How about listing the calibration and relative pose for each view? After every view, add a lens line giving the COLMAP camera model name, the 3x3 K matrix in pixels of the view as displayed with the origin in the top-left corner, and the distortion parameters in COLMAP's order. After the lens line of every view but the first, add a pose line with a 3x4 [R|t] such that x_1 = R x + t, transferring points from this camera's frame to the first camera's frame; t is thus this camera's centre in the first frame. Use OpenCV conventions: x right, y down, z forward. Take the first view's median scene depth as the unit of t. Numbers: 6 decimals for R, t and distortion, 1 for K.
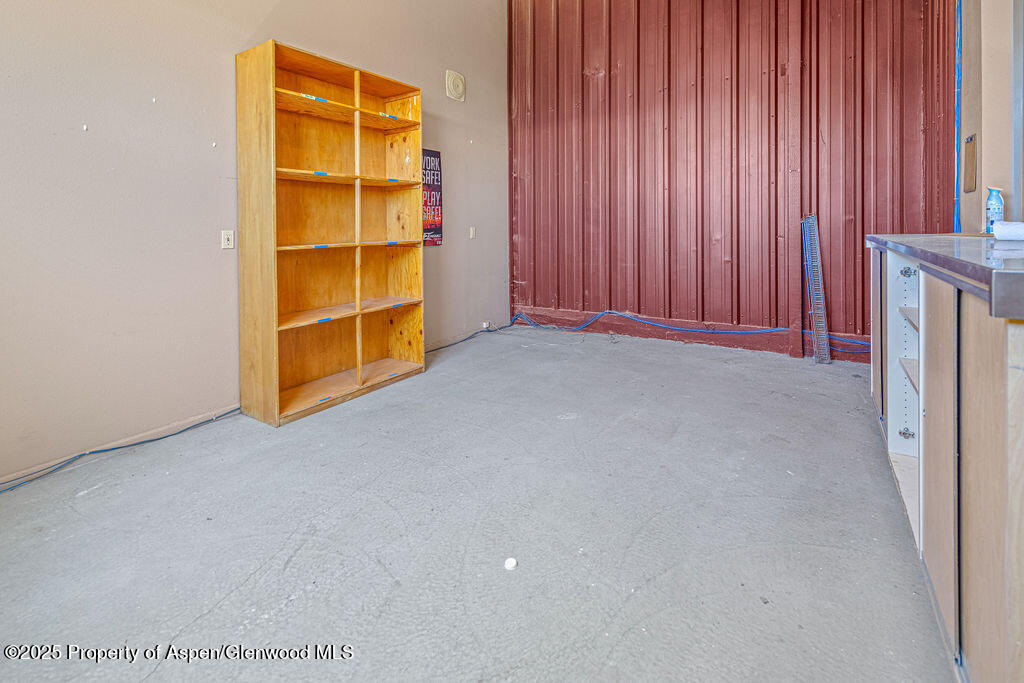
lens RADIAL K [[442.2, 0, 512.0], [0, 442.2, 341.5], [0, 0, 1]] dist [-0.014857, 0.000136]
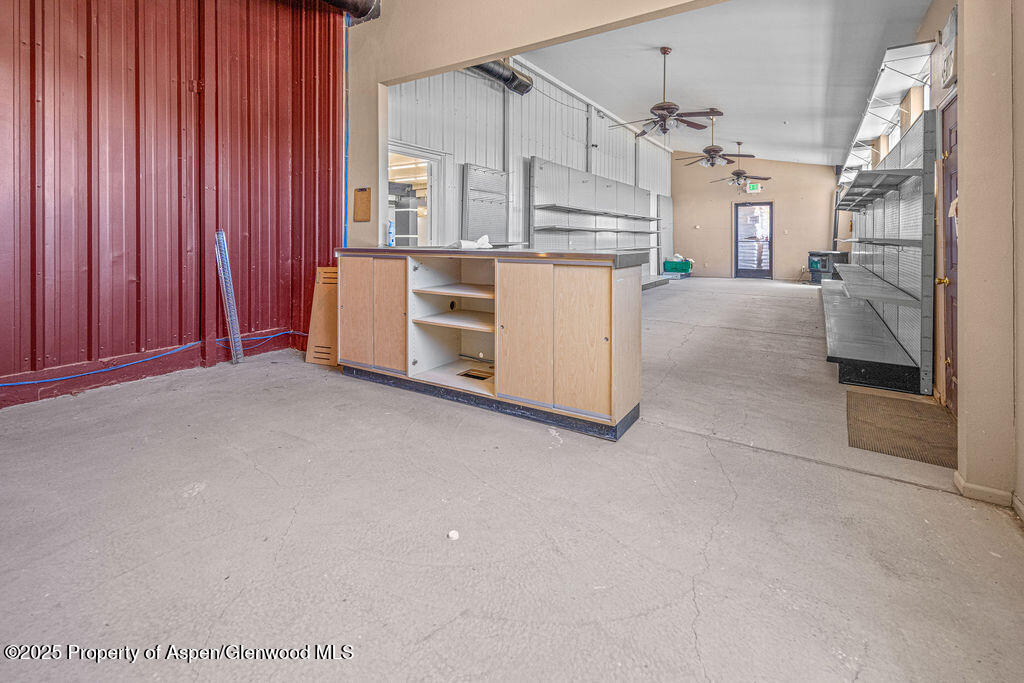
lens RADIAL K [[442.2, 0, 512.0], [0, 442.2, 341.5], [0, 0, 1]] dist [-0.014857, 0.000136]
pose [[-0.001222, -0.213417, 0.976960, -0.938154], [0.244220, 0.947315, 0.207246, -0.159370], [-0.969719, 0.238846, 0.050963, 0.623751]]
